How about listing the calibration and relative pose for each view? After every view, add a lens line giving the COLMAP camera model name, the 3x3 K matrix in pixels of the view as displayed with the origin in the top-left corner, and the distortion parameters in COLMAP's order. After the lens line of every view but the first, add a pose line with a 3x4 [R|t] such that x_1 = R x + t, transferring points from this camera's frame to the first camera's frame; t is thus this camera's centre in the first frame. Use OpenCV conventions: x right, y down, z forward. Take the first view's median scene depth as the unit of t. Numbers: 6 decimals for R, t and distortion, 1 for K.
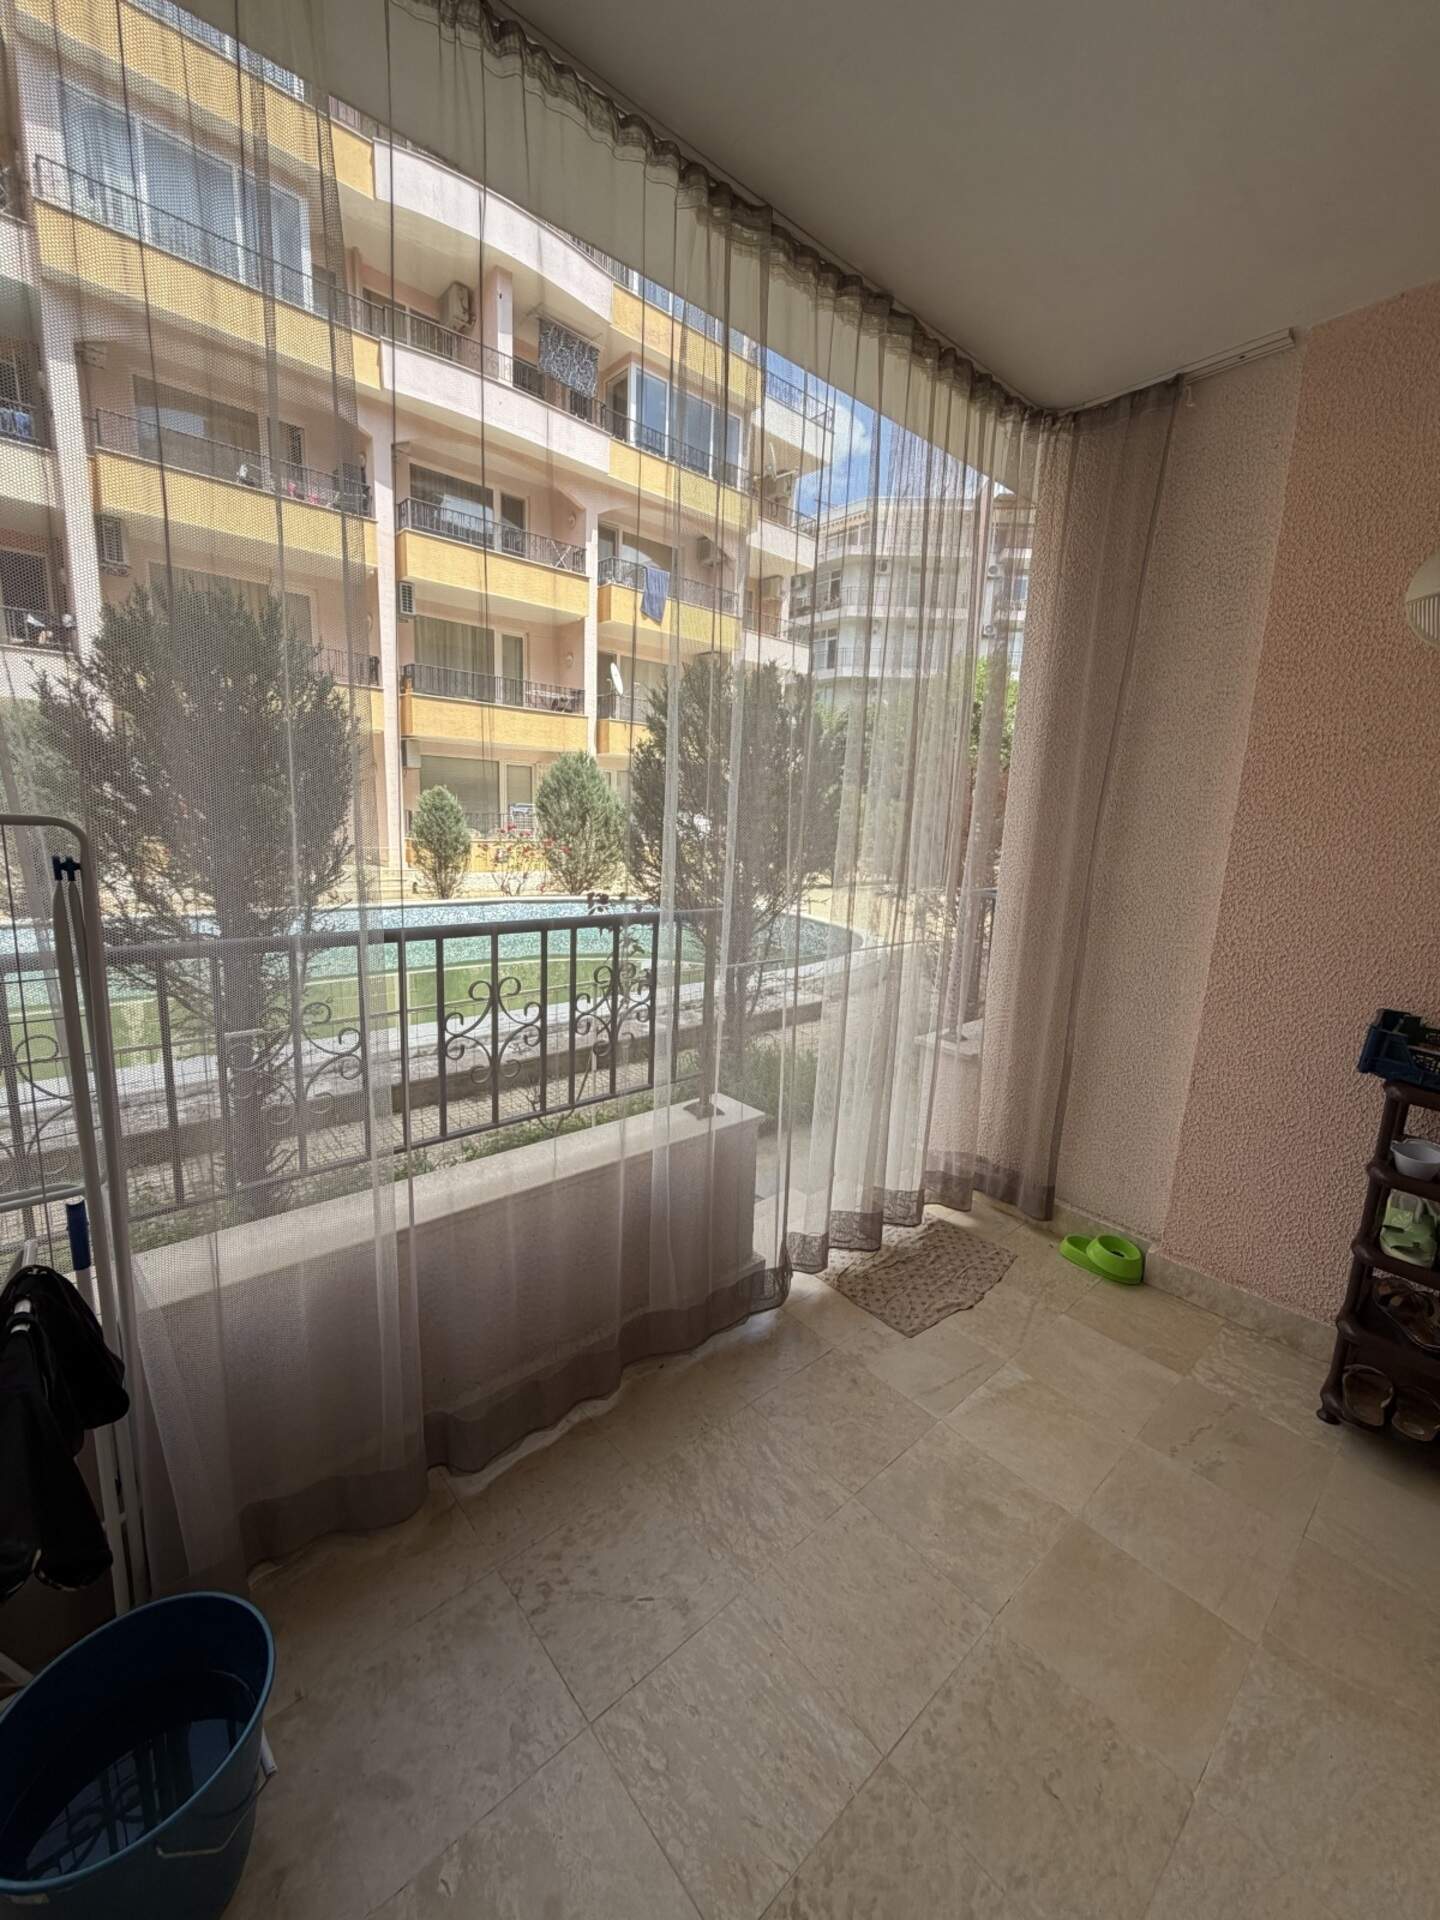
lens RADIAL K [[764.9, 0, 719.4], [0, 764.9, 951.2], [0, 0, 1]] dist [0.000404, -0.000266]
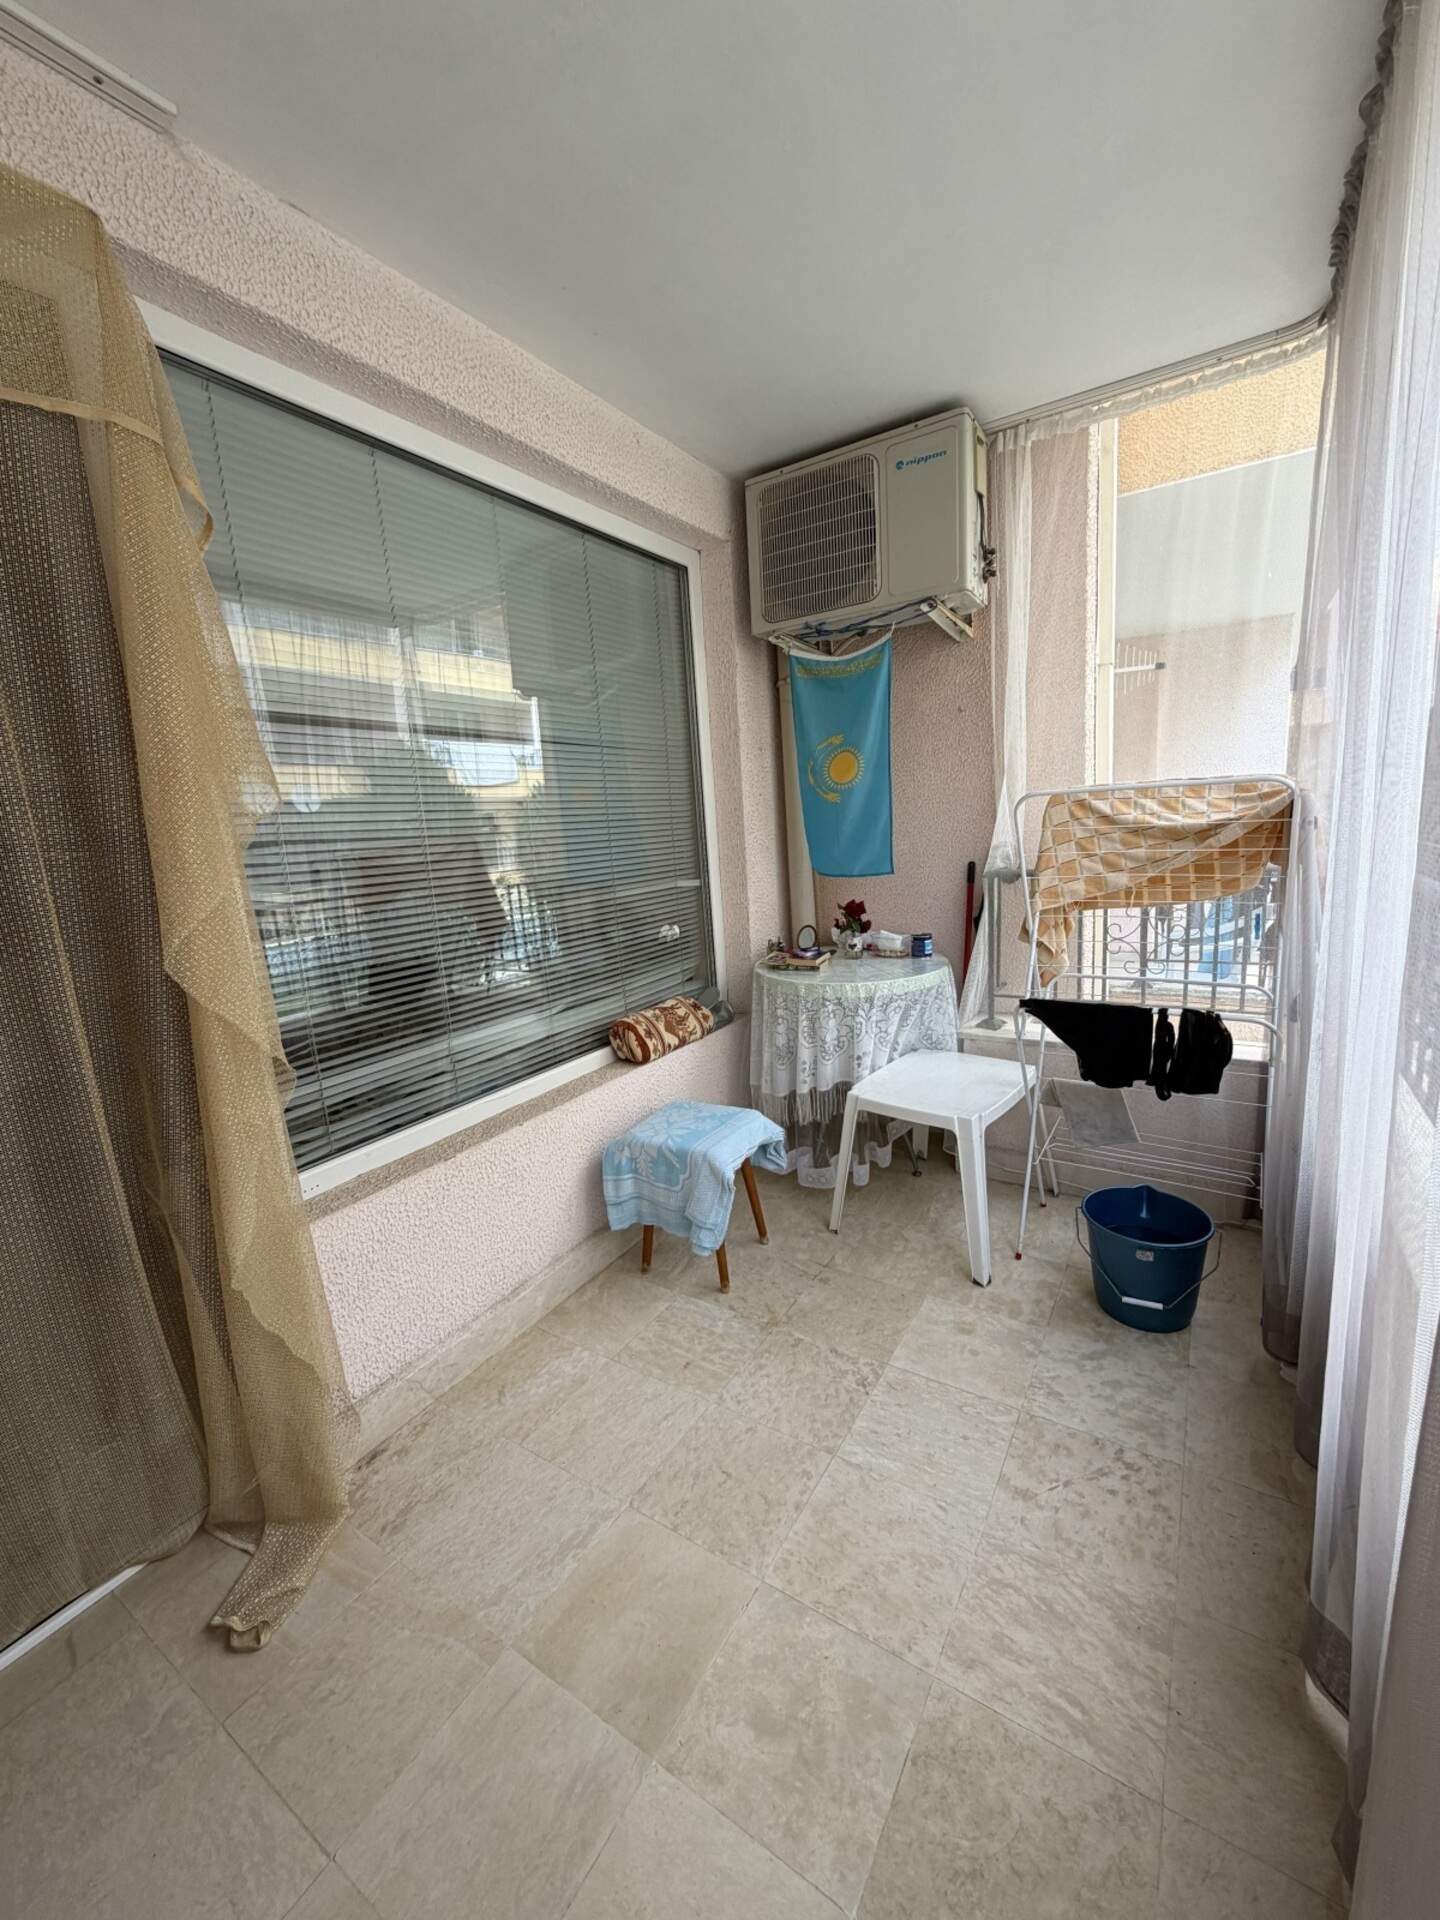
lens RADIAL K [[764.9, 0, 719.4], [0, 764.9, 951.2], [0, 0, 1]] dist [0.000404, -0.000266]
pose [[-0.962230, 0.068972, -0.263357, 0.528629], [-0.020414, 0.946370, 0.322439, -0.220907], [0.271473, 0.315636, -0.909217, 1.394868]]
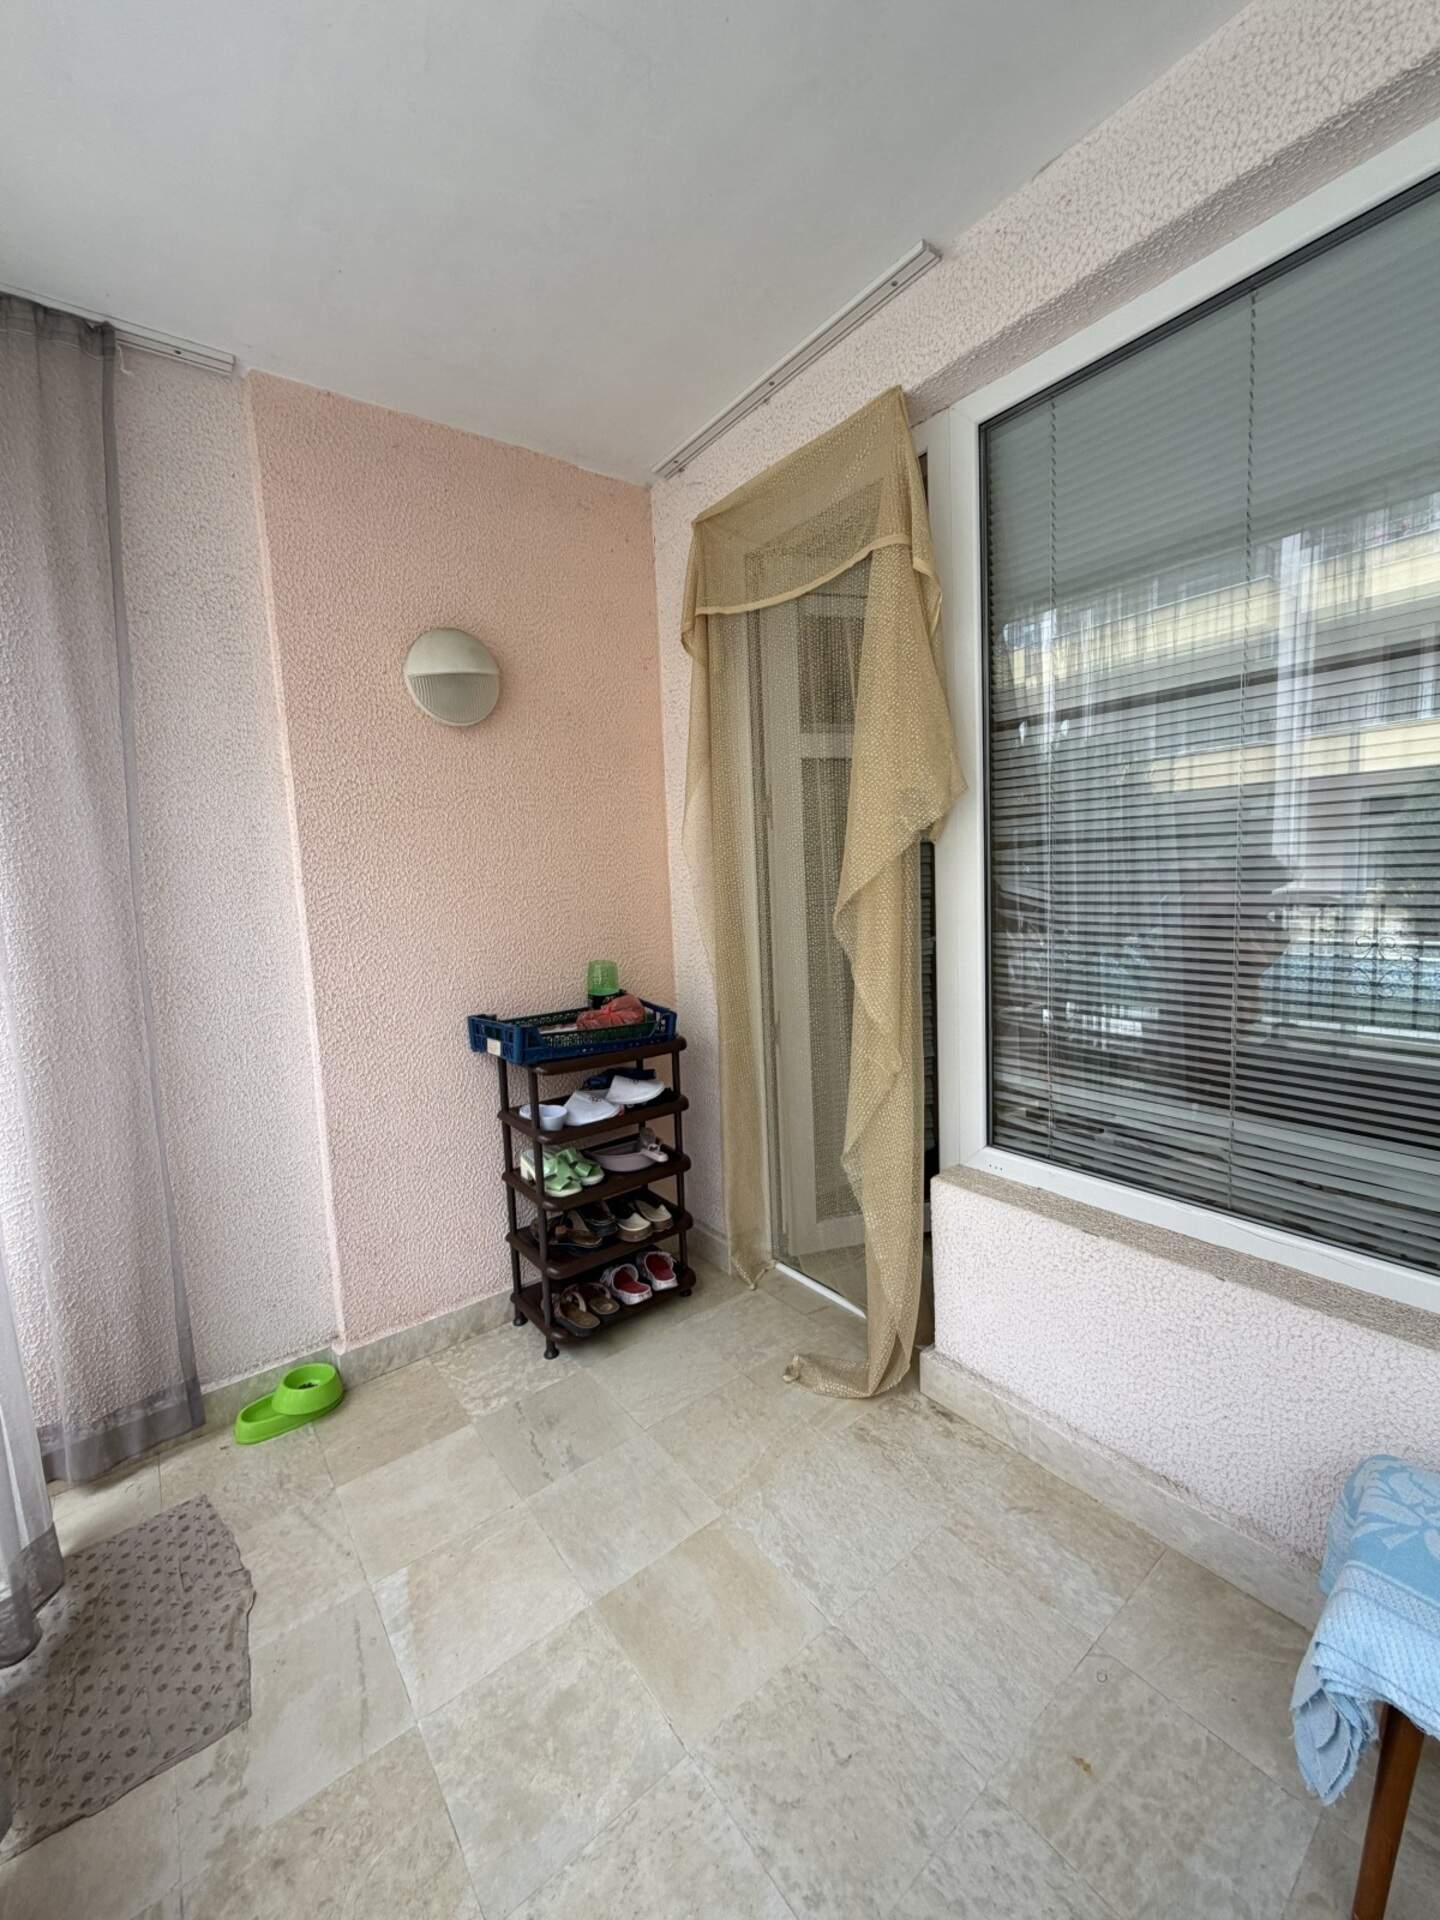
lens RADIAL K [[764.9, 0, 719.4], [0, 764.9, 951.2], [0, 0, 1]] dist [0.000404, -0.000266]
pose [[0.061361, -0.145643, 0.987433, -0.312497], [0.228346, 0.965108, 0.128160, -0.100632], [-0.971644, 0.217612, 0.092477, 0.576654]]
